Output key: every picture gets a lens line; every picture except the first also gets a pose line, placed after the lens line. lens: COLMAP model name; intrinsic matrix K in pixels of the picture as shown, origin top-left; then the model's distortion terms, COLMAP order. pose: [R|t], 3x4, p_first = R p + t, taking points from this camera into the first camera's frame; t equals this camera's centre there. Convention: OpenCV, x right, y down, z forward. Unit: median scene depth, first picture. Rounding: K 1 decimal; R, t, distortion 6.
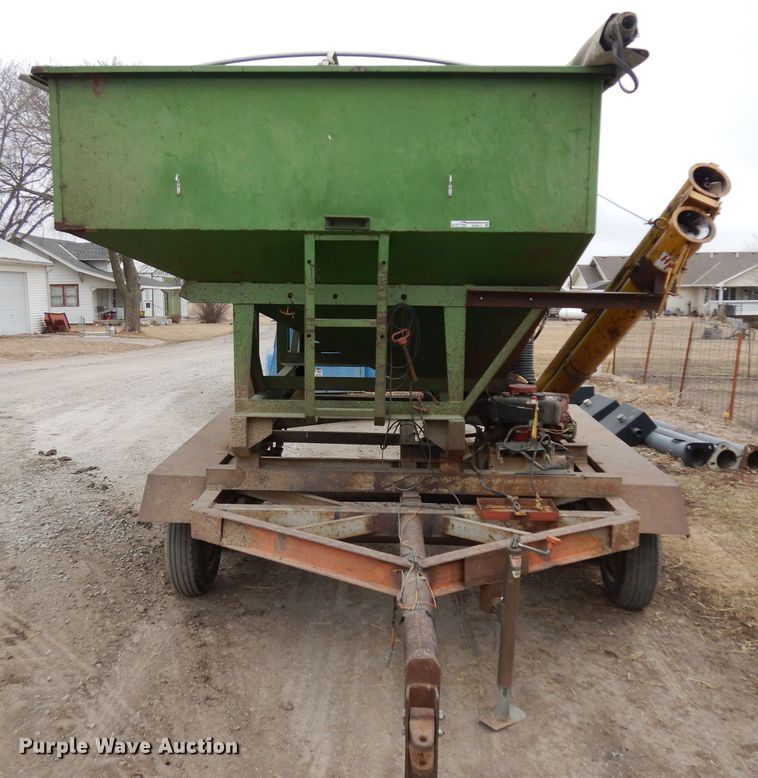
lens RADIAL K [[760.1, 0, 382.5], [0, 760.1, 360.6], [0, 0, 1]] dist [0.012177, 0.000000]
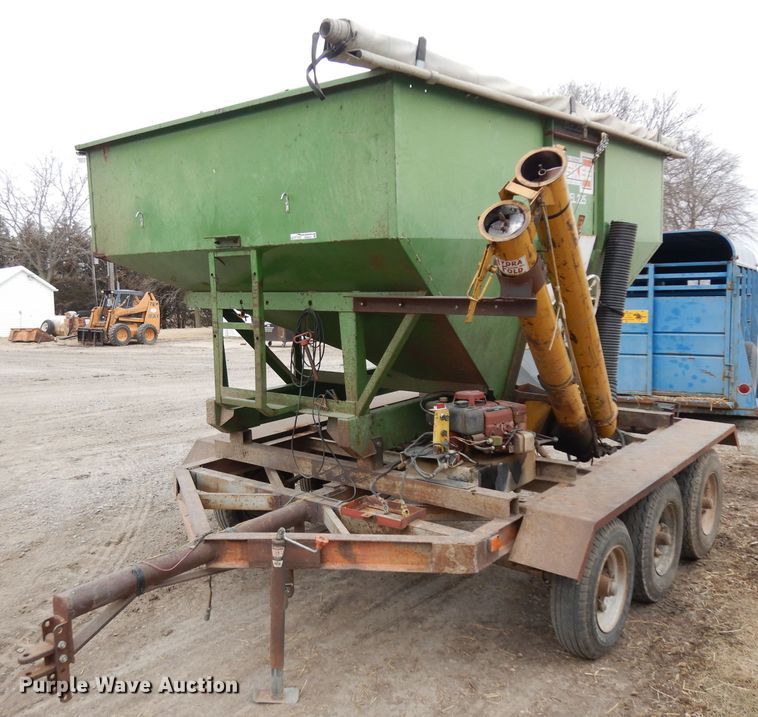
lens RADIAL K [[712.1, 0, 381.4], [0, 712.1, 353.2], [0, 0, 1]] dist [0.006992, 0.000000]
pose [[0.800406, 0.038107, -0.598246, 0.810579], [-0.038019, 0.999195, 0.012780, -0.030913], [0.598252, 0.012515, 0.801211, 0.259622]]
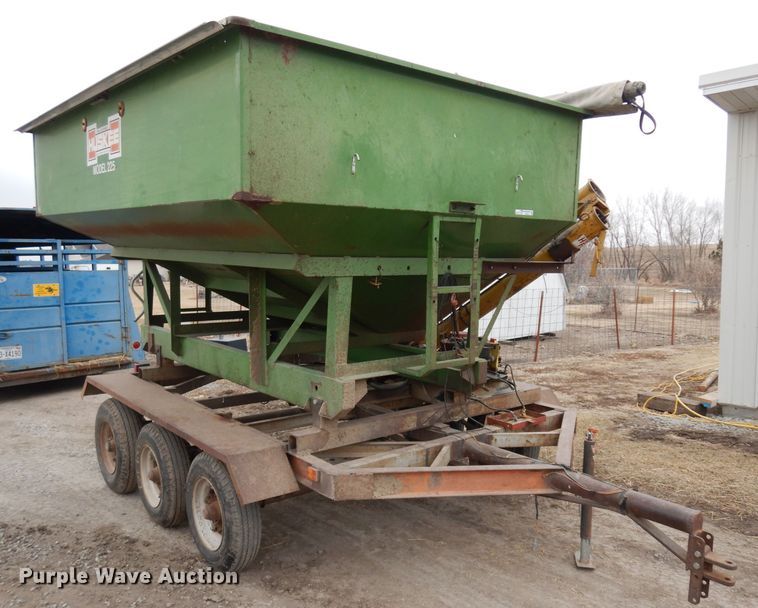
lens RADIAL K [[617.3, 0, 378.2], [0, 617.3, 319.3], [0, 0, 1]] dist [0.013360, 0.001719]
pose [[0.757758, -0.071203, 0.648640, -0.804325], [0.069024, 0.997198, 0.028829, -0.039755], [-0.648875, 0.022926, 0.760549, 0.337214]]
